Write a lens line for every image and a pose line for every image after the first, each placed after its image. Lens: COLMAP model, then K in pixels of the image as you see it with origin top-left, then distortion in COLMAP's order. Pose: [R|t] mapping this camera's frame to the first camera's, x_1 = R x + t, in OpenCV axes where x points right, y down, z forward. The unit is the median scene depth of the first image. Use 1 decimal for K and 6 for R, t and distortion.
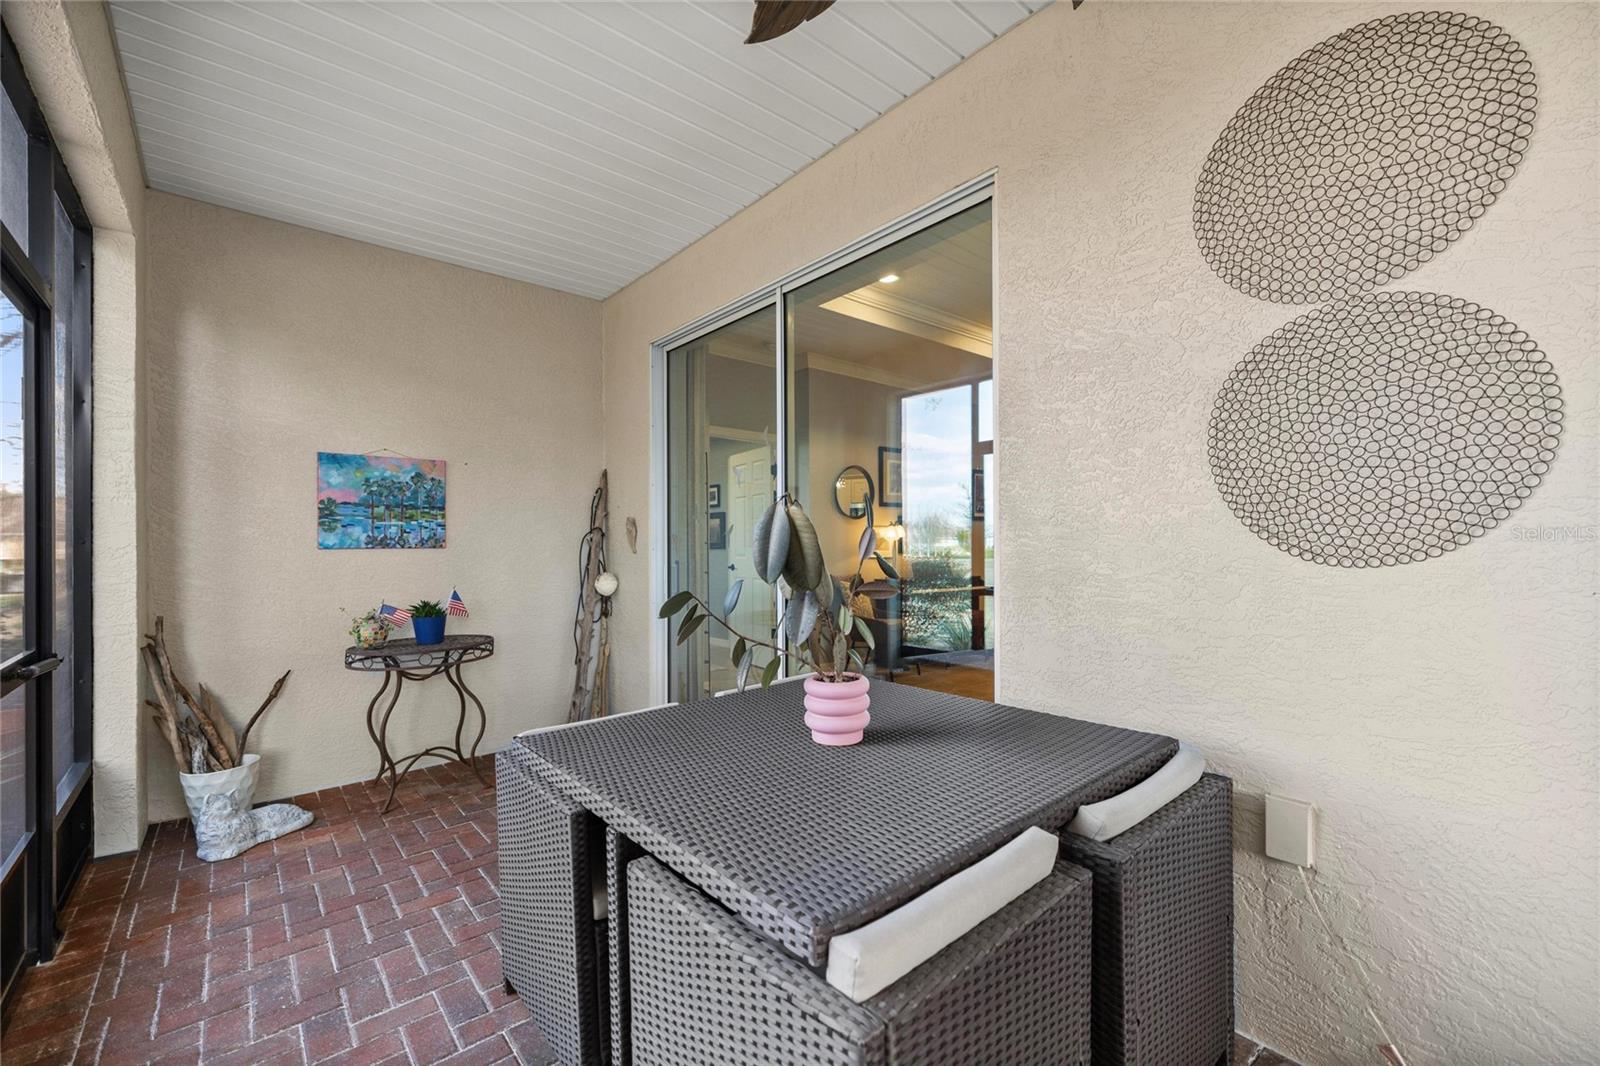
lens RADIAL K [[671.0, 0, 805.1], [0, 671.0, 542.3], [0, 0, 1]] dist [0.002898, -0.000848]
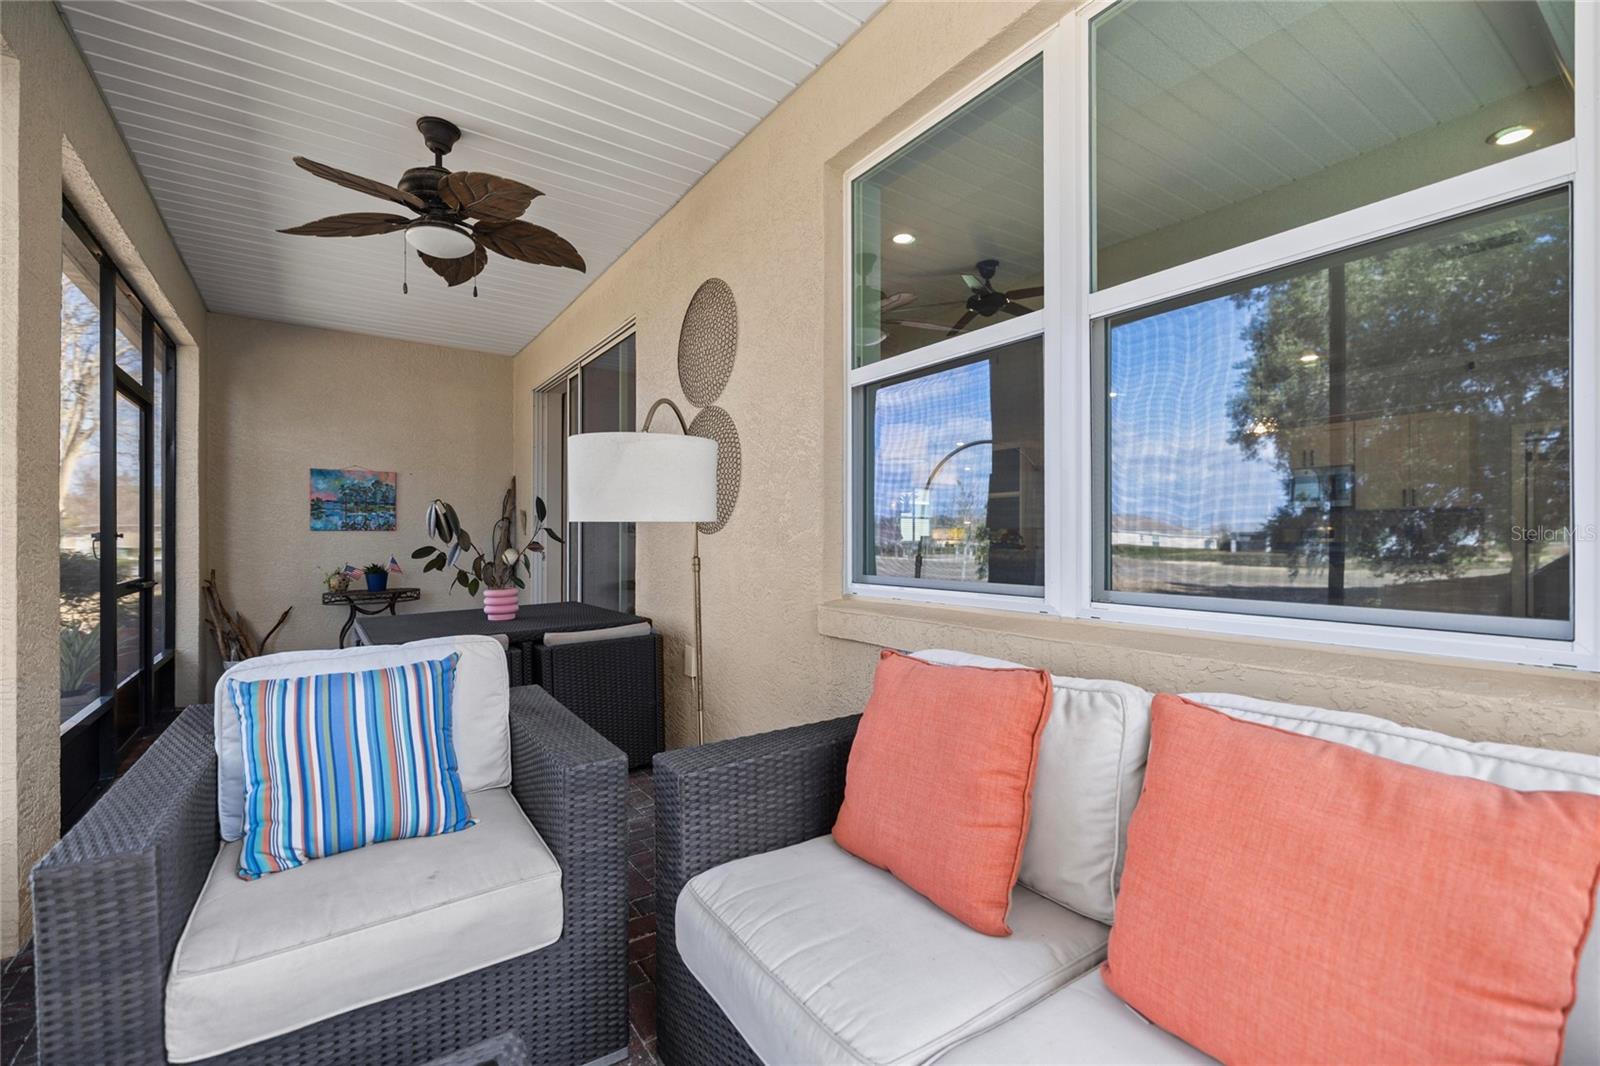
lens RADIAL K [[671.0, 0, 795.4], [0, 671.0, 534.4], [0, 0, 1]] dist [0.002898, -0.000848]
pose [[0.996118, 0.003057, -0.087978, 0.558065], [-0.003051, 0.999995, 0.000206, 0.016067], [0.087978, 0.000064, 0.996122, -0.477752]]
